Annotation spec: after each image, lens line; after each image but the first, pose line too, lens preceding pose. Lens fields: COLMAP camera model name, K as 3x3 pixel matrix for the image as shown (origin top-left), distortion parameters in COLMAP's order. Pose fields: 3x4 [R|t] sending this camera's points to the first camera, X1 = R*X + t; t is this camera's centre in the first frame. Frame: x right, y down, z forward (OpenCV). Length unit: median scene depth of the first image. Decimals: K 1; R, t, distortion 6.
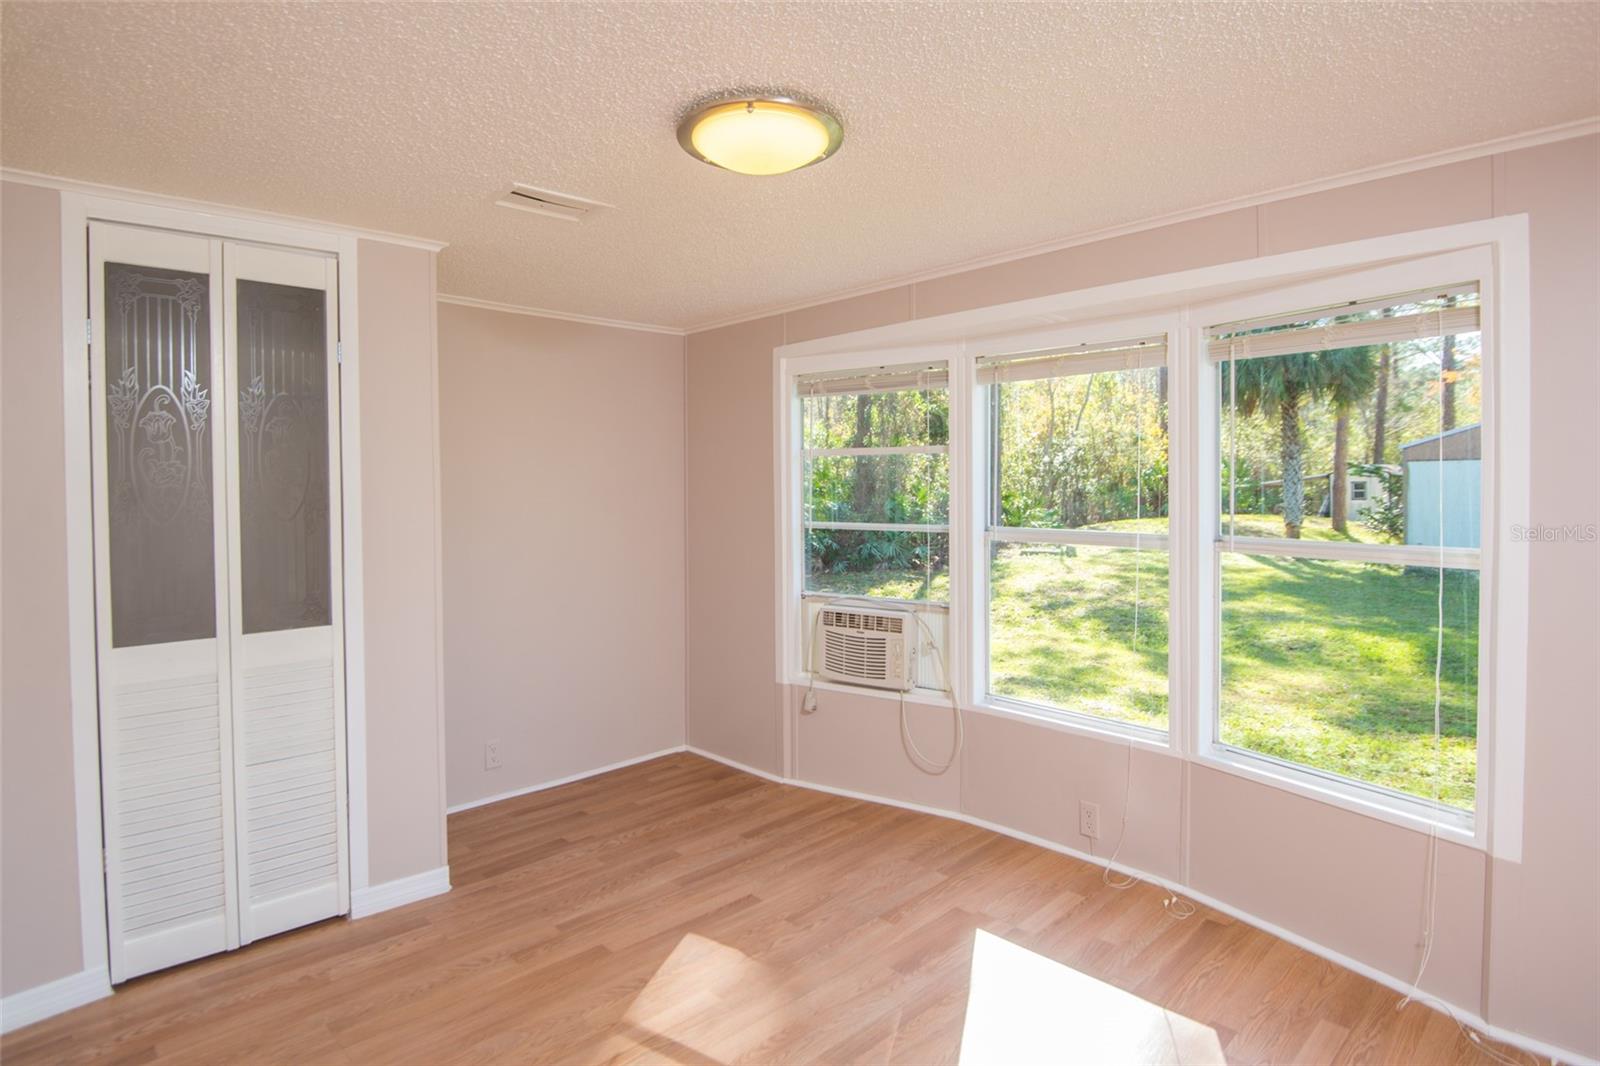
lens RADIAL K [[867.1, 0, 802.7], [0, 867.1, 501.9], [0, 0, 1]] dist [-0.035486, 0.002595]
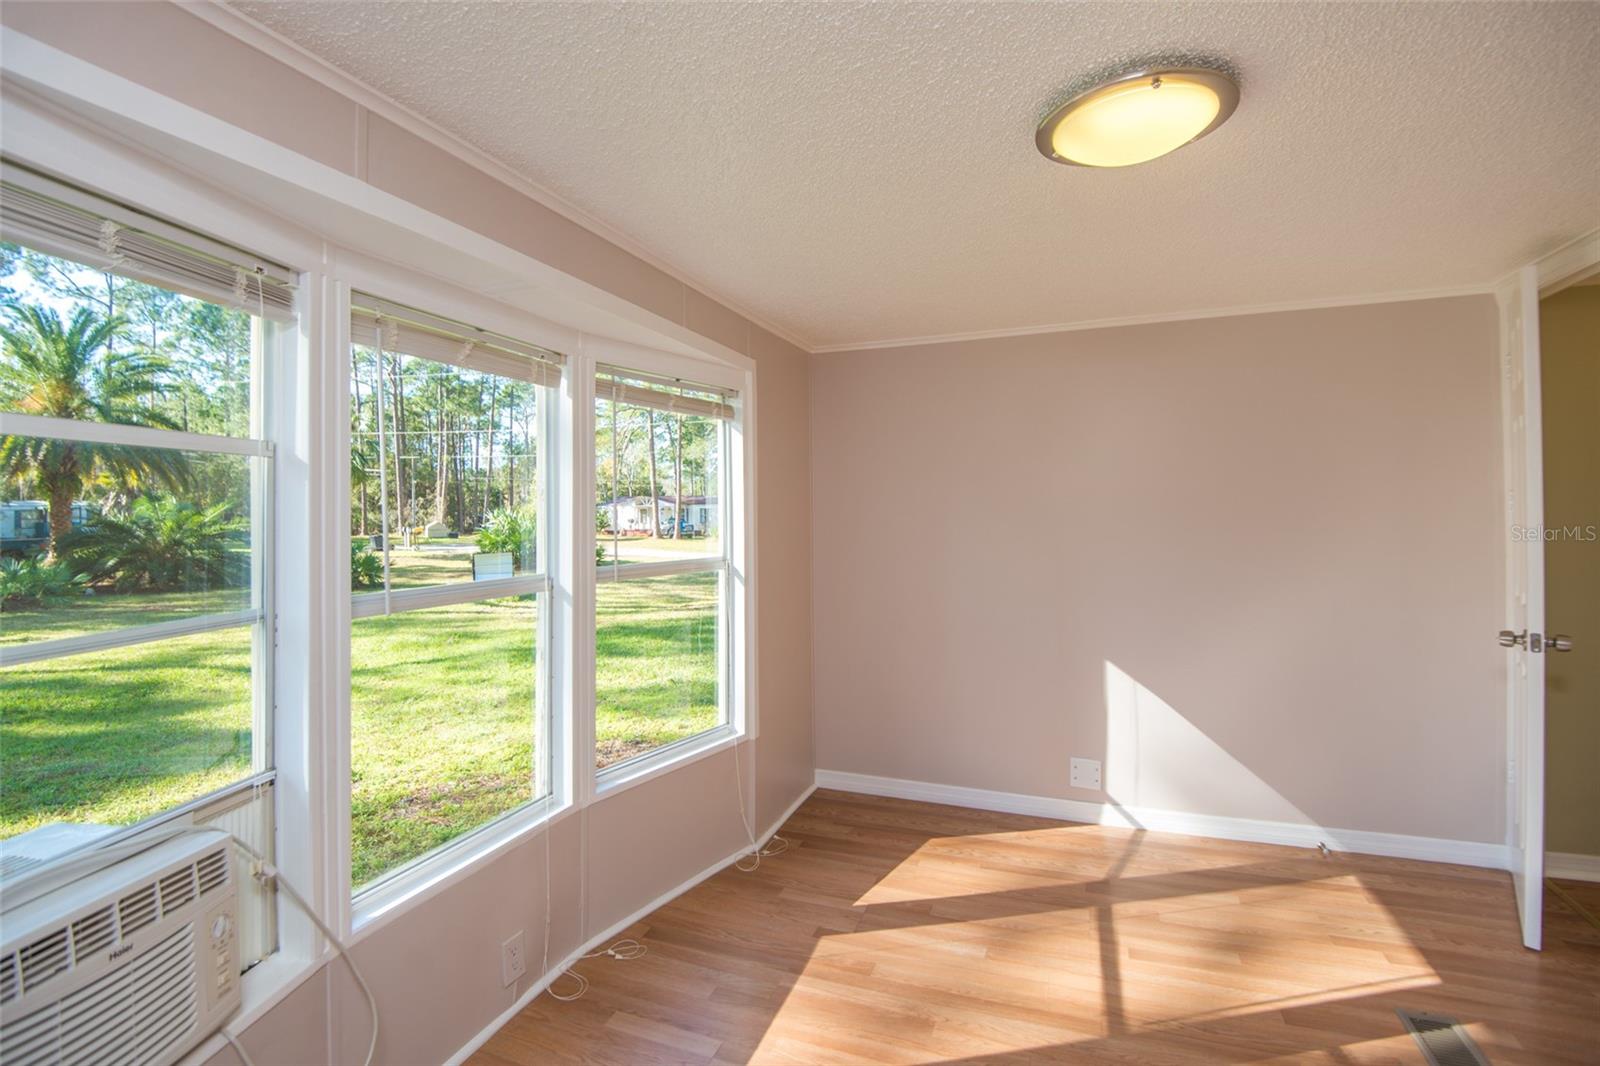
lens RADIAL K [[791.6, 0, 726.8], [0, 791.6, 511.4], [0, 0, 1]] dist [0.002535, -0.021609]
pose [[-0.410278, 0.010332, 0.911902, -0.170943], [0.026861, 0.999639, 0.000760, -0.009540], [-0.911565, 0.024807, -0.410408, 0.488526]]
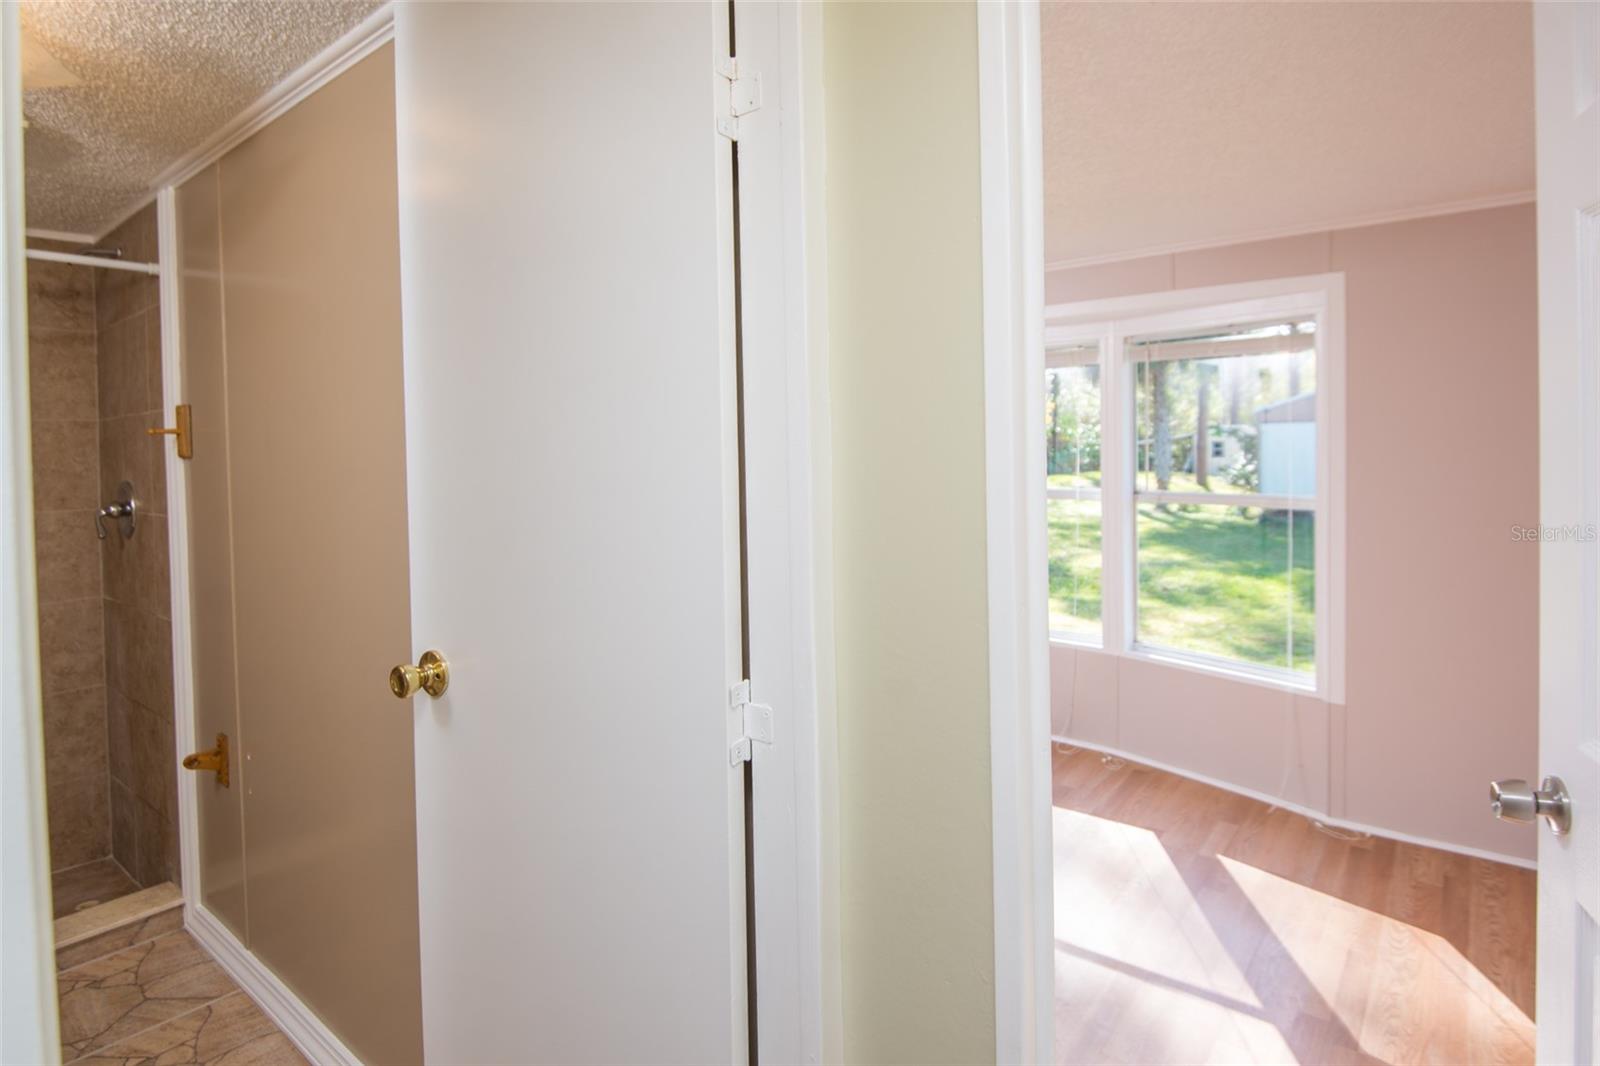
lens RADIAL K [[855.3, 0, 801.2], [0, 855.3, 462.3], [0, 0, 1]] dist [-0.011708, -0.001357]
pose [[0.992231, -0.009104, 0.124079, -0.084787], [0.009221, 0.999957, -0.000372, -0.003538], [-0.124070, 0.001513, 0.992272, -0.111767]]
